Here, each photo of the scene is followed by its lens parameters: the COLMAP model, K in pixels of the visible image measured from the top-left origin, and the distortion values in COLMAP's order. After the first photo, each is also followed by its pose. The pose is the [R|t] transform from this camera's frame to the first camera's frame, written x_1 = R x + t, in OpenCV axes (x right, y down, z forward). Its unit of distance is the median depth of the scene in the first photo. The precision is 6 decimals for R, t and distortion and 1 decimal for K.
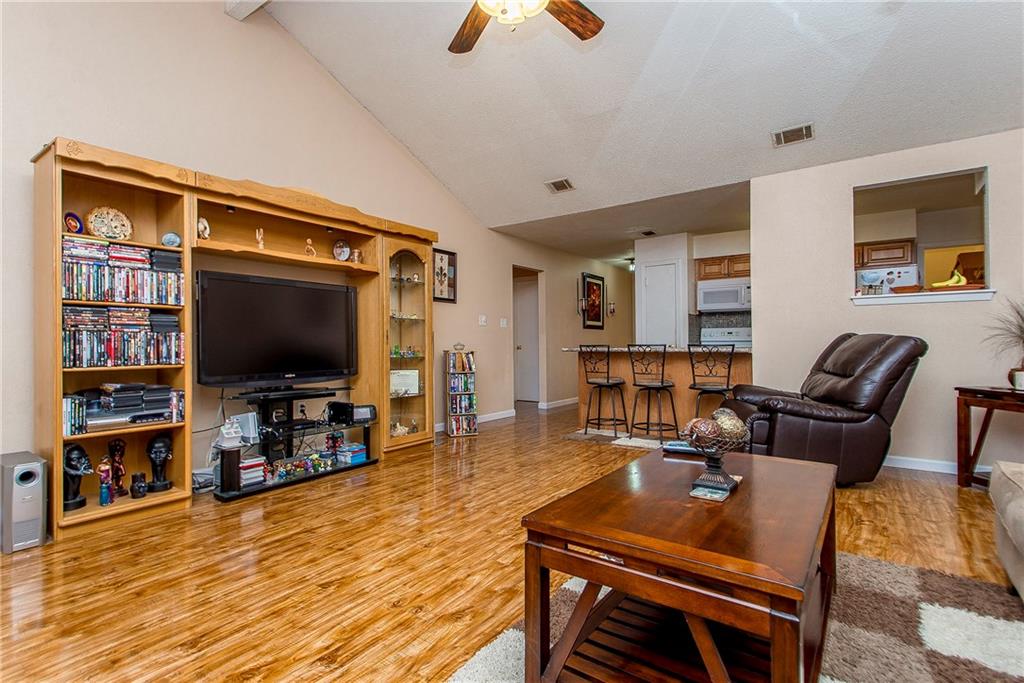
lens RADIAL K [[490.3, 0, 512.0], [0, 490.3, 341.5], [0, 0, 1]] dist [-0.000942, 0.000134]
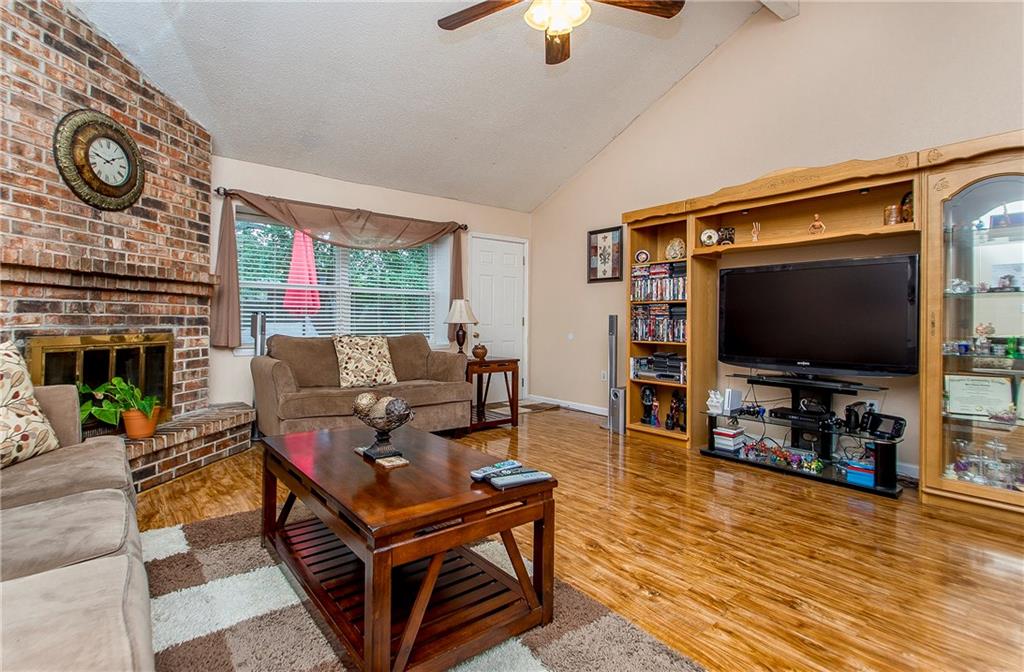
lens RADIAL K [[493.3, 0, 494.5], [0, 493.3, 320.5], [0, 0, 1]] dist [0.017097, -0.000083]
pose [[-0.283265, 0.001952, -0.959040, 0.873471], [-0.002546, 0.999993, 0.002787, -0.020054], [0.959038, 0.003231, -0.283258, 0.946369]]
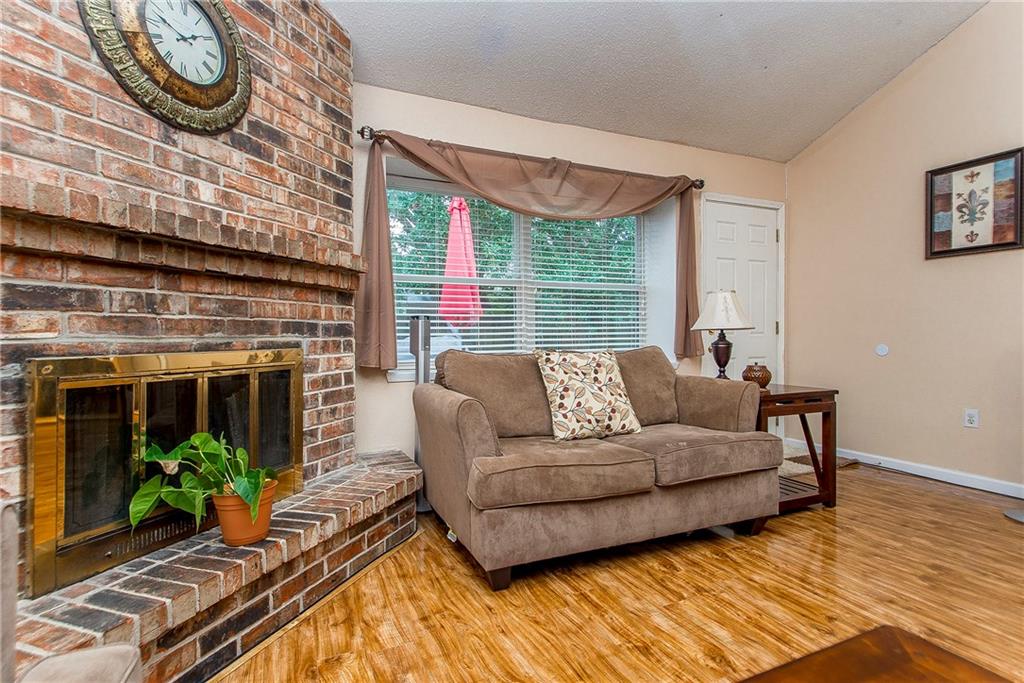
lens RADIAL K [[490.1, 0, 490.2], [0, 490.1, 341.7], [0, 0, 1]] dist [0.016589, -0.000182]
pose [[-0.514956, 0.020435, -0.856973, 0.385154], [0.013036, 0.999787, 0.016007, -0.001194], [0.857118, -0.002929, -0.515112, 0.438191]]
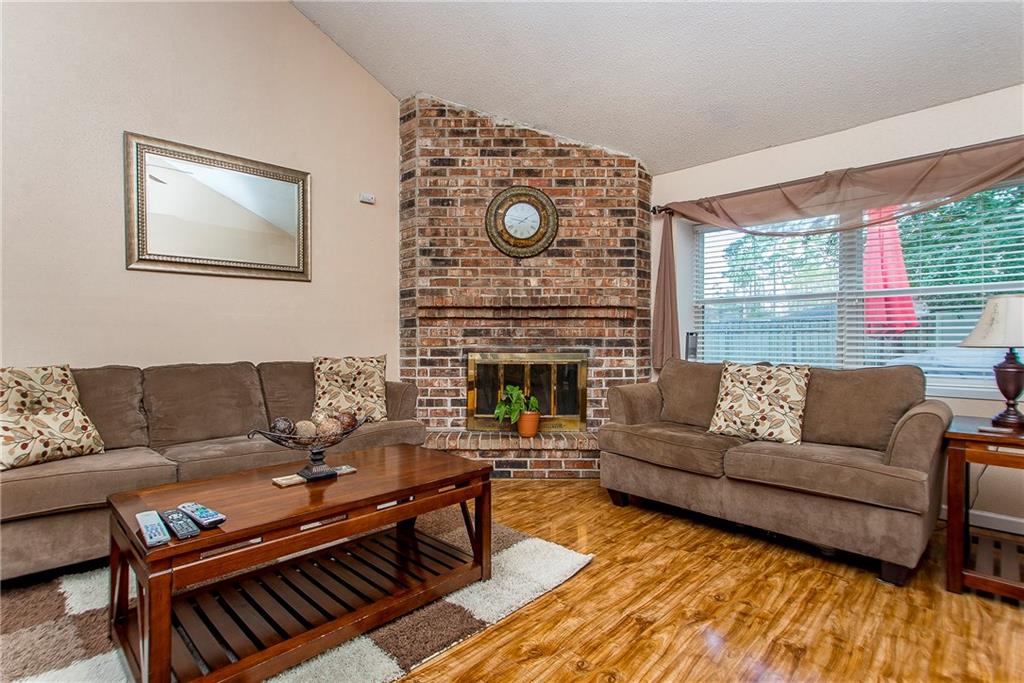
lens RADIAL K [[490.3, 0, 512.0], [0, 490.3, 341.5], [0, 0, 1]] dist [-0.000942, 0.000134]
pose [[-0.989716, 0.001690, 0.143038, -0.128051], [0.001571, 0.999998, -0.000942, -0.014786], [-0.143039, -0.000708, -0.989717, 1.229785]]
